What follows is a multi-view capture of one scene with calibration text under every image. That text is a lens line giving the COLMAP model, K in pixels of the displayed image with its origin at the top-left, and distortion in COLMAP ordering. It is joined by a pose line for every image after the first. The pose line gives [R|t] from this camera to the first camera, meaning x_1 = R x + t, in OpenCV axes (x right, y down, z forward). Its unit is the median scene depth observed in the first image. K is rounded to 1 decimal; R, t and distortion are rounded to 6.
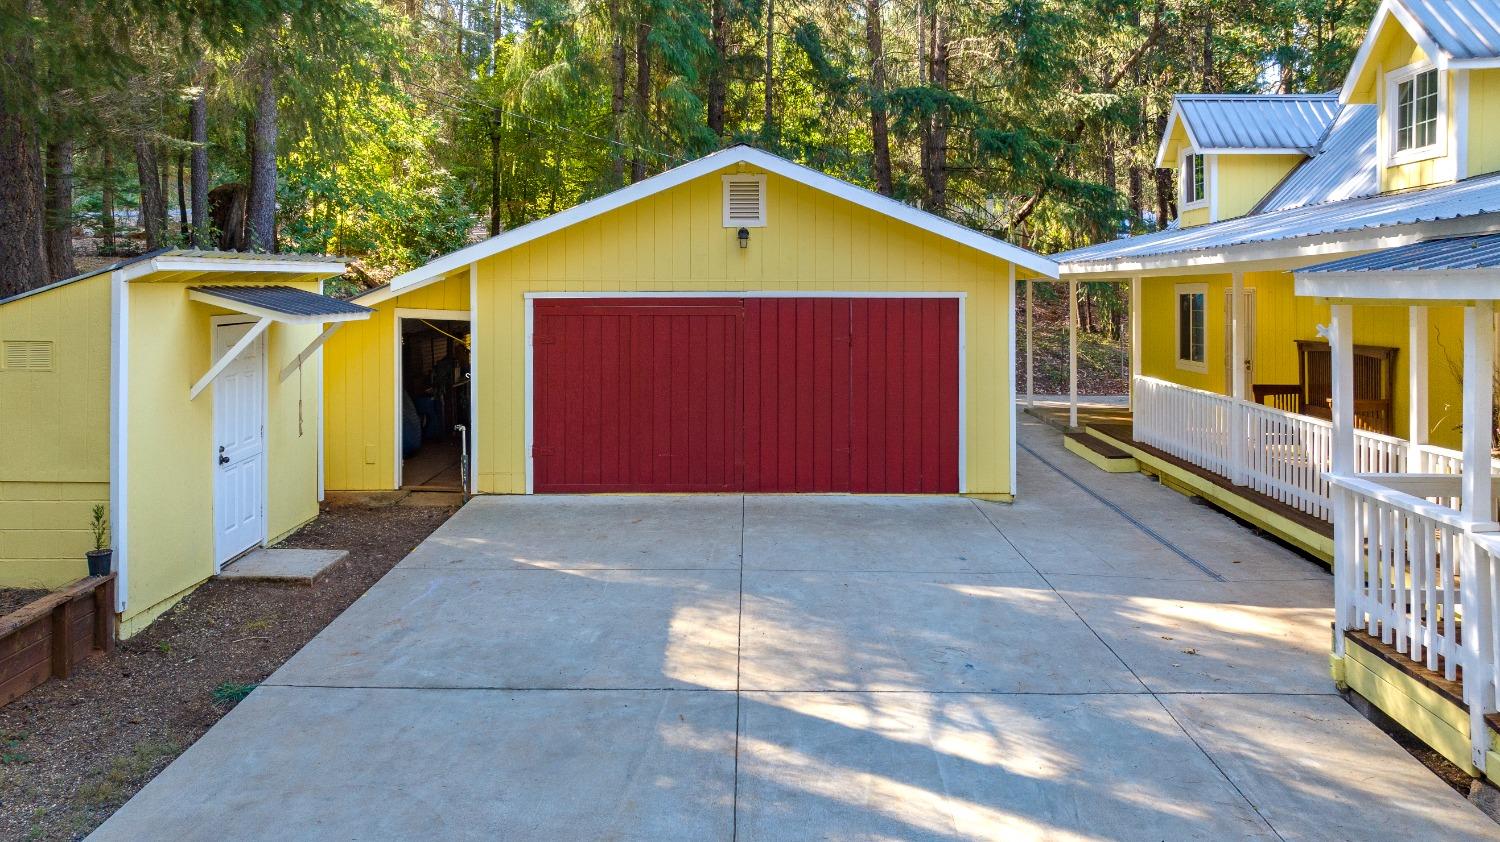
lens RADIAL K [[1061.2, 0, 750.1], [0, 1061.2, 335.1], [0, 0, 1]] dist [-0.008736, -0.003267]
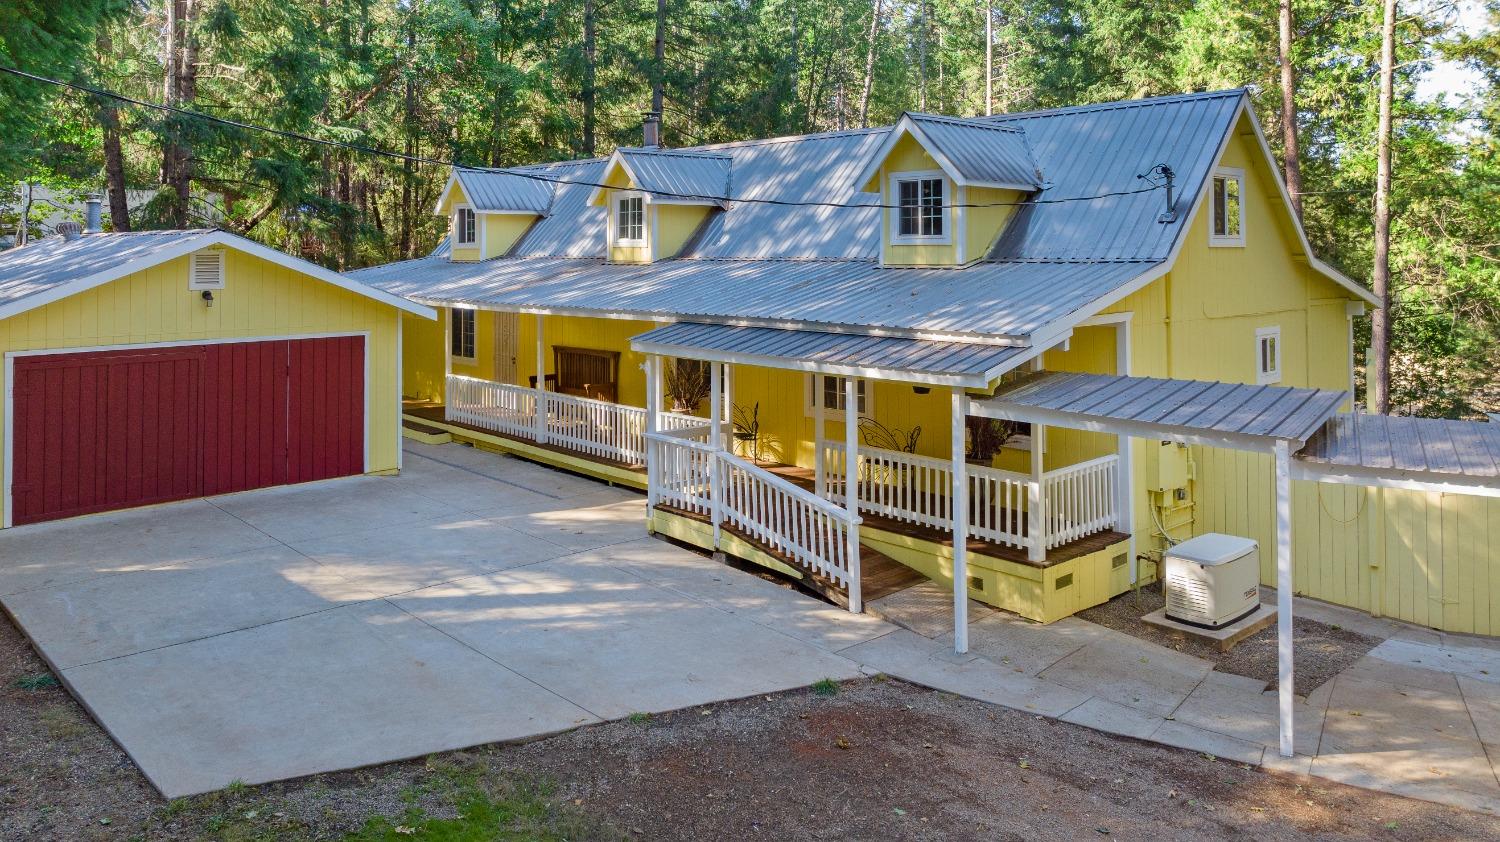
lens RADIAL K [[1064.3, 0, 750.0], [0, 1064.3, 421.0], [0, 0, 1]] dist [-0.029111, -0.000678]
pose [[0.709432, -0.108486, 0.696374, -0.428125], [0.027248, 0.991565, 0.126715, -0.085784], [-0.704247, -0.070921, 0.706404, -0.352721]]
